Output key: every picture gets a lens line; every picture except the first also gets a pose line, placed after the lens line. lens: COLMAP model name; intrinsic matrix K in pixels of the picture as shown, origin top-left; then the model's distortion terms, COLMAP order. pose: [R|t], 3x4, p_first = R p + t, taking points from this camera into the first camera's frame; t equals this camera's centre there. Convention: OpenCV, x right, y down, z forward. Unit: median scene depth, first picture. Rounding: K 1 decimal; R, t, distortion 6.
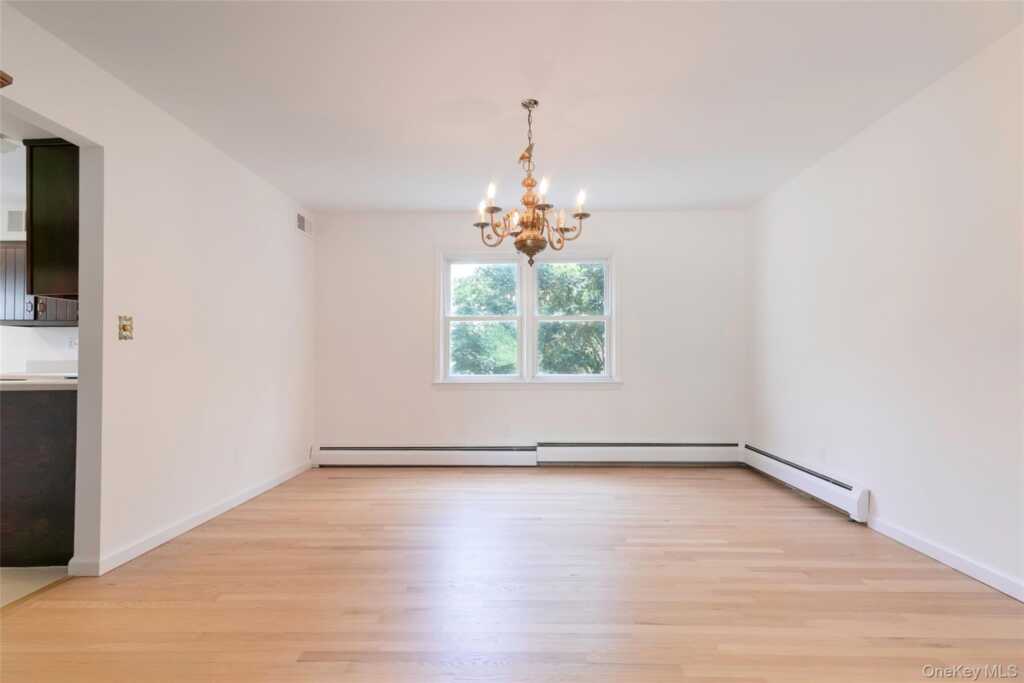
lens RADIAL K [[470.2, 0, 513.9], [0, 470.2, 345.3], [0, 0, 1]] dist [0.000856, 0.000060]
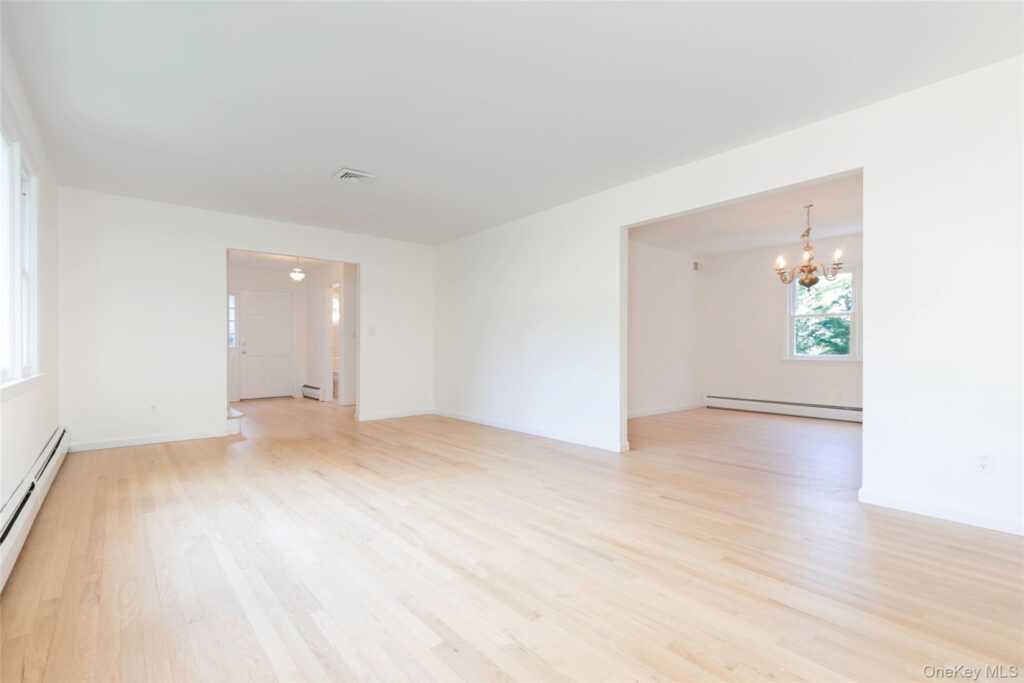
lens RADIAL K [[470.2, 0, 513.9], [0, 470.2, 345.3], [0, 0, 1]] dist [0.000856, 0.000060]
pose [[0.675947, 0.006572, -0.736921, 0.612753], [0.013981, 0.999666, 0.021740, -0.019389], [0.736818, -0.024998, 0.675629, -1.107488]]
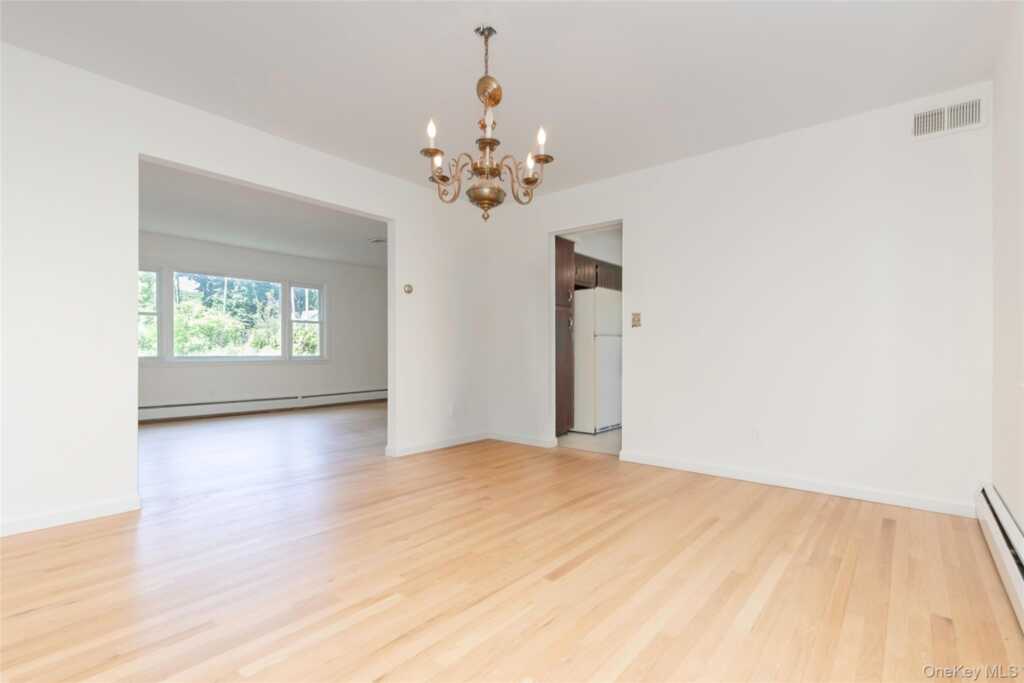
lens RADIAL K [[470.2, 0, 513.9], [0, 470.2, 345.3], [0, 0, 1]] dist [0.000856, 0.000060]
pose [[-0.615993, -0.006642, -0.787723, 0.680996], [0.018195, 0.999578, -0.022657, 0.076864], [0.787541, -0.028290, -0.615612, 1.572195]]
